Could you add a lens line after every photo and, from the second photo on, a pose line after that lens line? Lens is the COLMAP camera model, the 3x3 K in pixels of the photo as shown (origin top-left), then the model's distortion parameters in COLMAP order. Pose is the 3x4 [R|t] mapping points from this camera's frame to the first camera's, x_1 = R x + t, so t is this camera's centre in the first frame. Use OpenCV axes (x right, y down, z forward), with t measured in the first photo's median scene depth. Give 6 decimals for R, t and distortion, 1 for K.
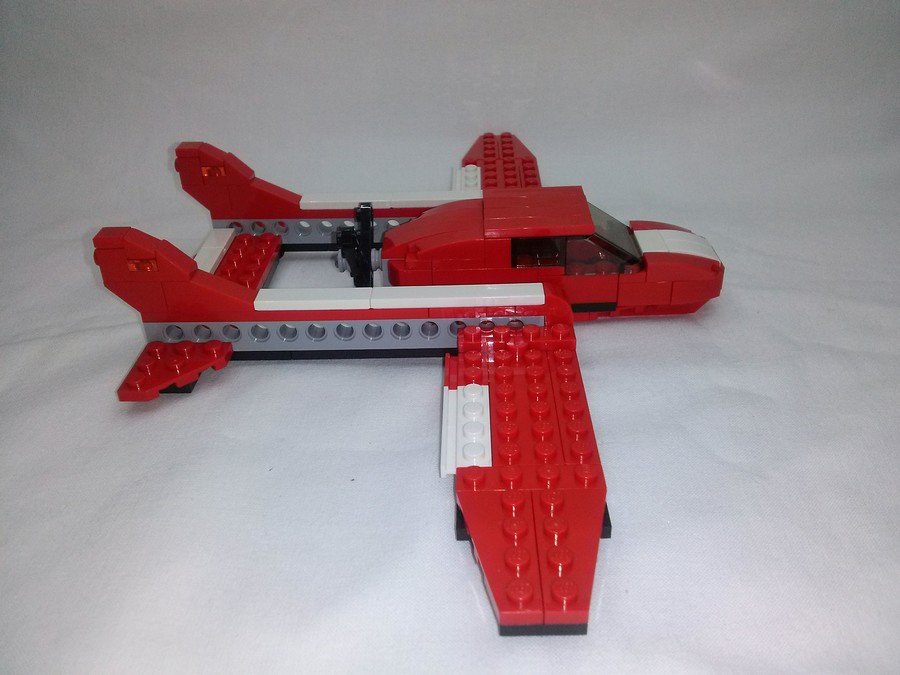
lens RADIAL K [[792.2, 0, 450.0], [0, 792.2, 337.5], [0, 0, 1]] dist [0.089619, 0.007545]
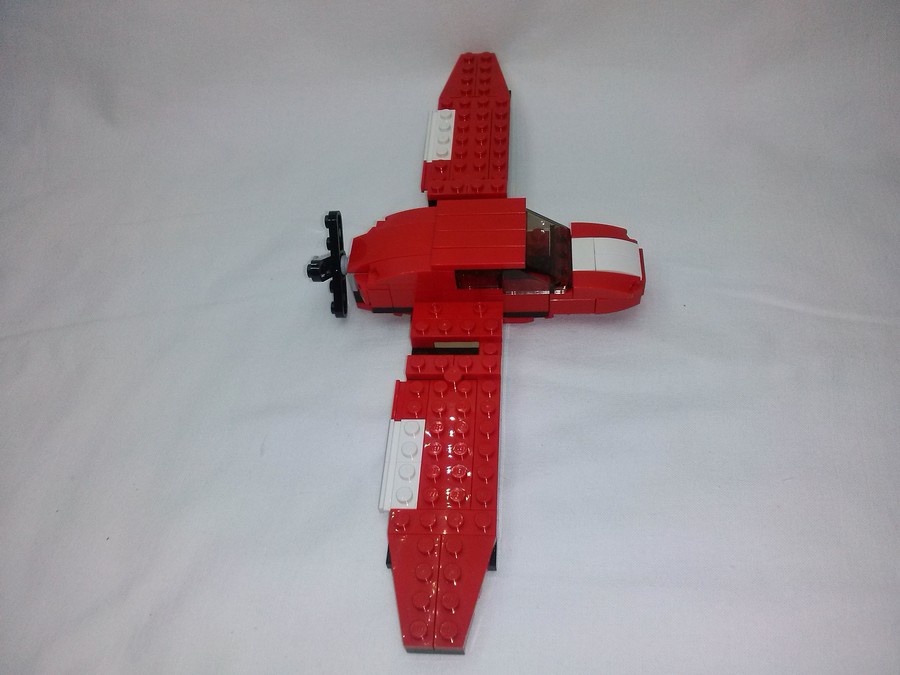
lens RADIAL K [[792.2, 0, 450.0], [0, 792.2, 337.5], [0, 0, 1]] dist [0.089619, 0.007545]
pose [[0.998110, 0.008478, -0.060860, 0.150150], [0.013233, 0.937541, 0.347623, -0.463189], [0.060006, -0.347772, 0.935657, -0.129210]]
